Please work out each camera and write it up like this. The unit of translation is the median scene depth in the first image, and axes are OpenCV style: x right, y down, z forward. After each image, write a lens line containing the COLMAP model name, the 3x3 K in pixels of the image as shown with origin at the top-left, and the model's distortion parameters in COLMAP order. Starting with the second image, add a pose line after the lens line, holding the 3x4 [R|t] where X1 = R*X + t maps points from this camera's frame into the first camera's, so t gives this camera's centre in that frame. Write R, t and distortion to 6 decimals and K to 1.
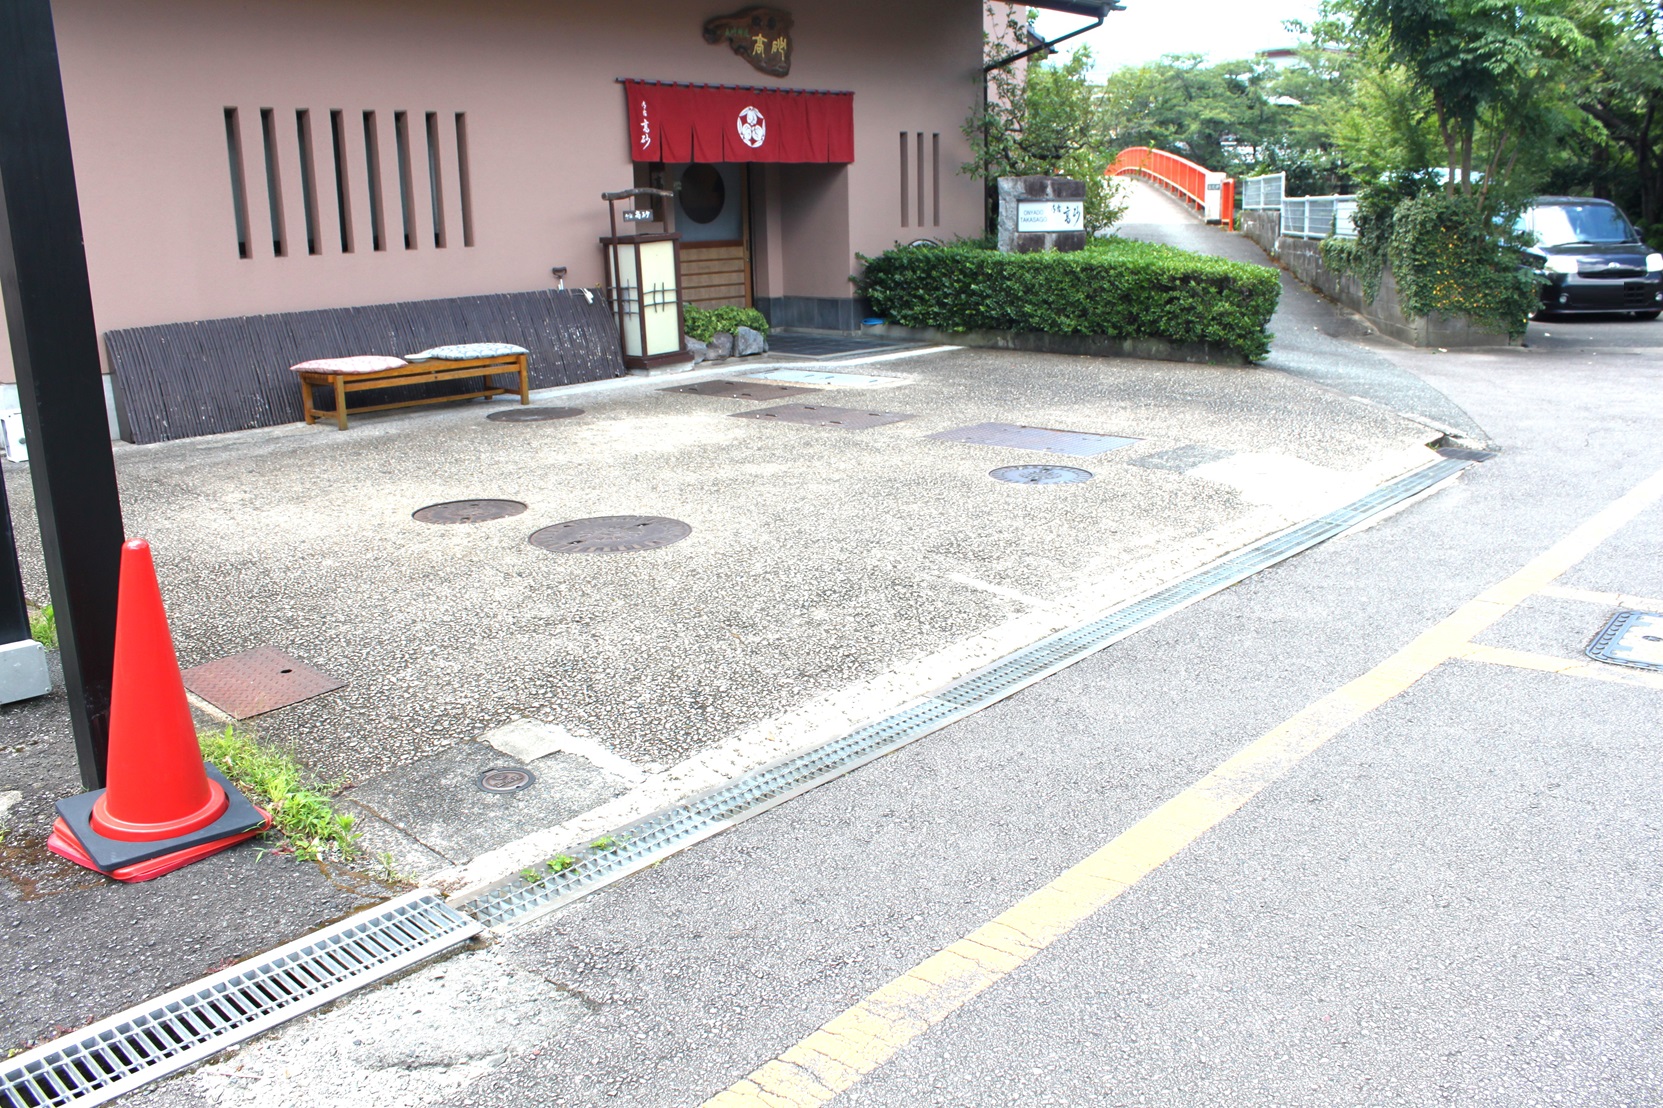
lens RADIAL K [[1471.4, 0, 832.0], [0, 1471.4, 550.7], [0, 0, 1]] dist [-0.109206, 0.007529]
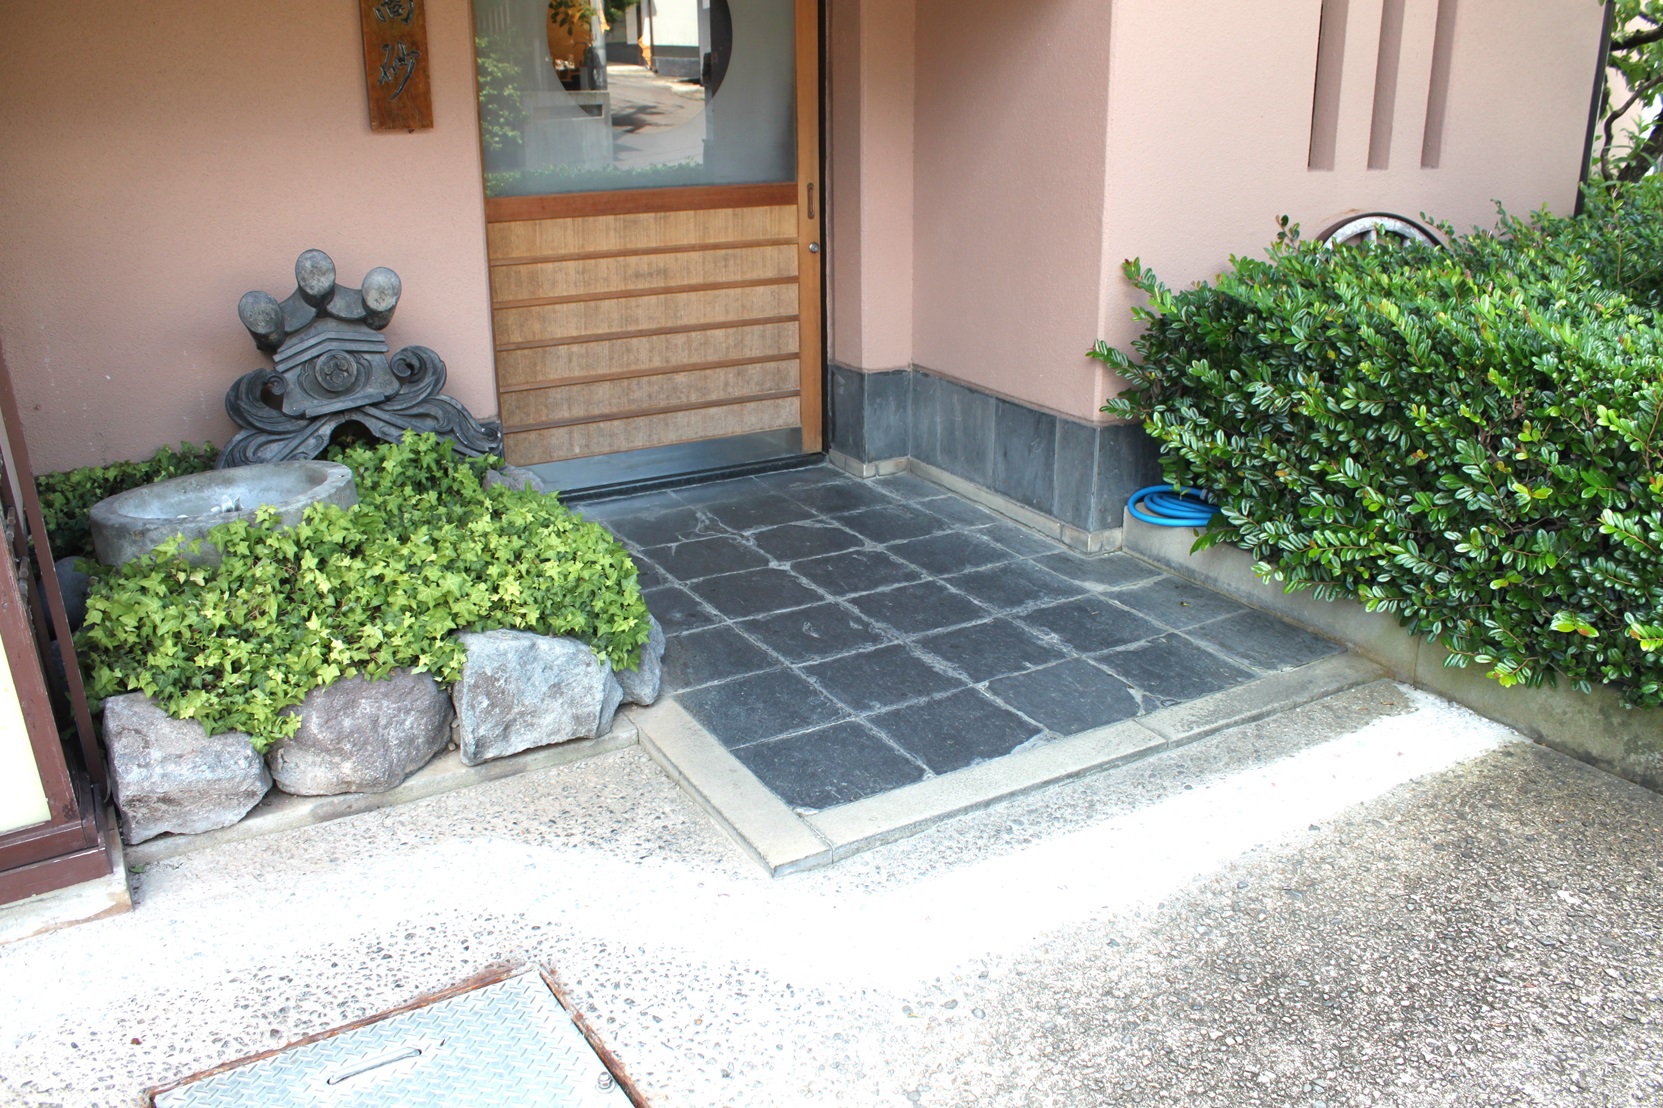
lens RADIAL K [[1471.4, 0, 831.3], [0, 1471.4, 559.2], [0, 0, 1]] dist [-0.109206, 0.007529]
pose [[0.960089, 0.108404, -0.257832, 0.039628], [-0.084099, 0.991065, 0.103529, -0.170090], [0.266752, -0.077713, 0.960627, 0.709626]]
